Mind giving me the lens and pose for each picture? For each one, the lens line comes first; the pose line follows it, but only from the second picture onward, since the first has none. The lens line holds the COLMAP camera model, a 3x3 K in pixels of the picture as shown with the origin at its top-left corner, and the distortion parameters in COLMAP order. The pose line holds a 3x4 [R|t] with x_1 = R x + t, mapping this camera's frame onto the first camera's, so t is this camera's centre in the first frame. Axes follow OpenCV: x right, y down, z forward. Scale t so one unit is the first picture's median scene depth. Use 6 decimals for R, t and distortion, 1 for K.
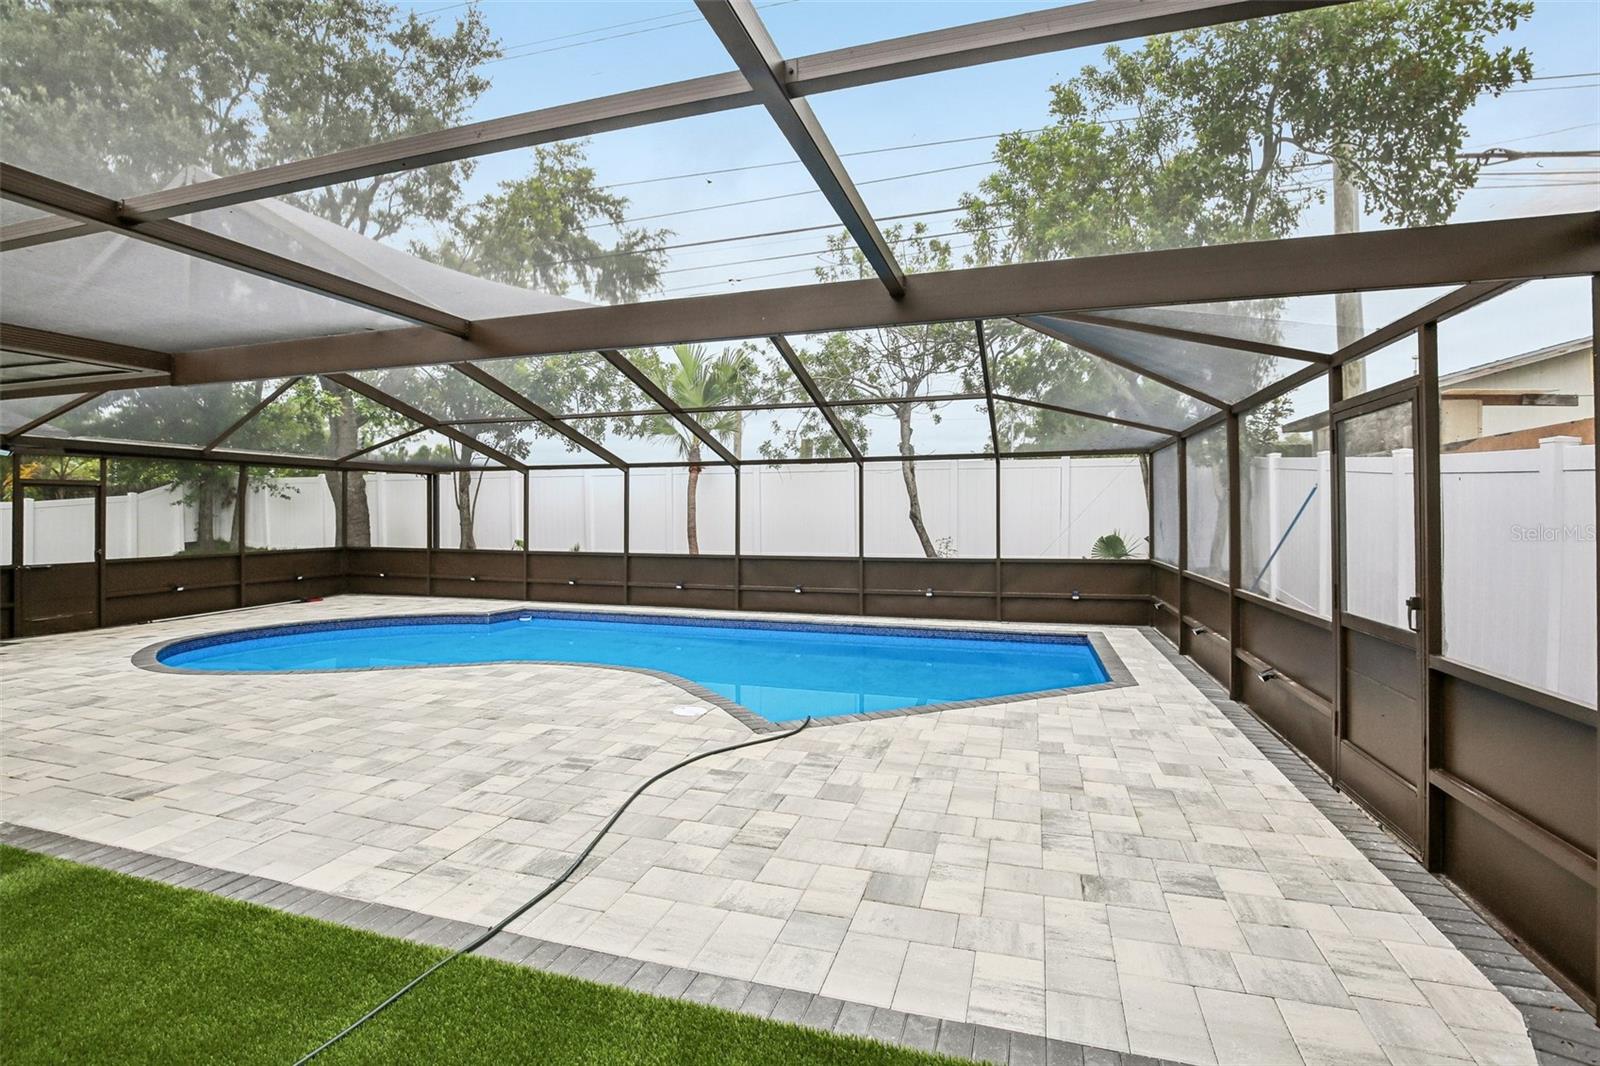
lens RADIAL K [[705.5, 0, 800.0], [0, 705.5, 533.0], [0, 0, 1]] dist [-0.031596, 0.000196]
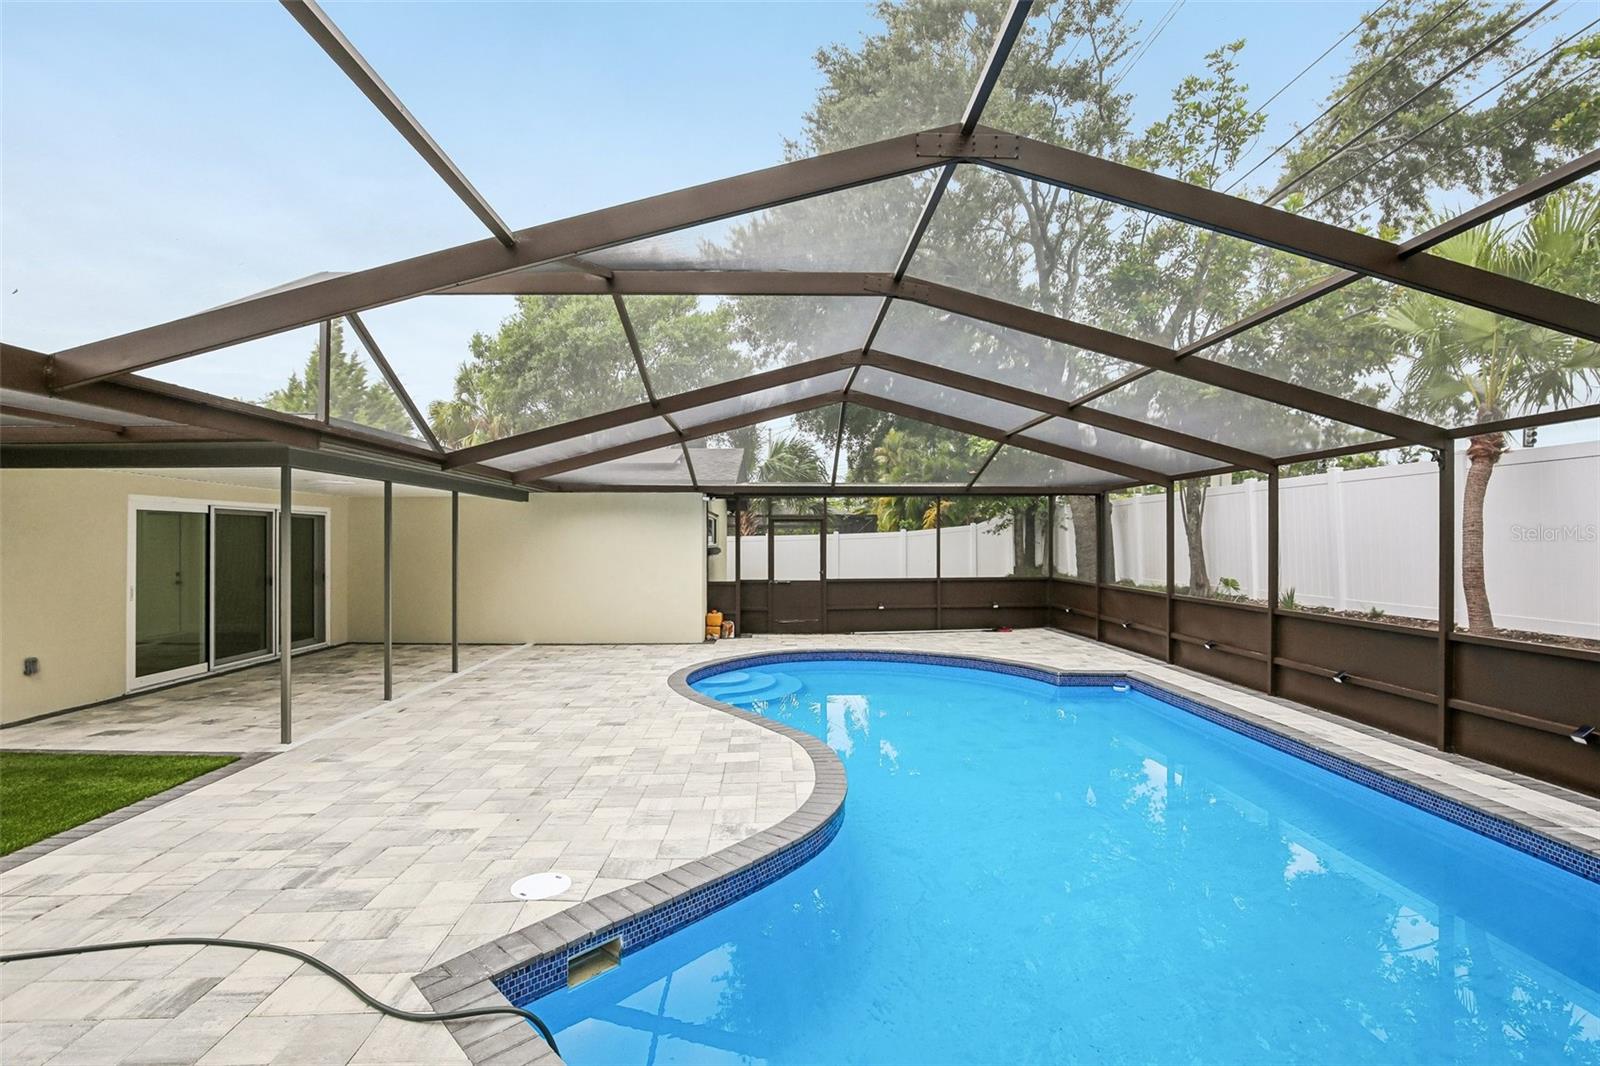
lens RADIAL K [[743.5, 0, 805.9], [0, 743.5, 530.8], [0, 0, 1]] dist [-0.007998, 0.001038]
pose [[0.318699, -0.011776, -0.947783, 0.637631], [-0.019915, 0.999619, -0.019117, -0.055252], [0.947647, 0.024968, 0.318343, 1.219613]]
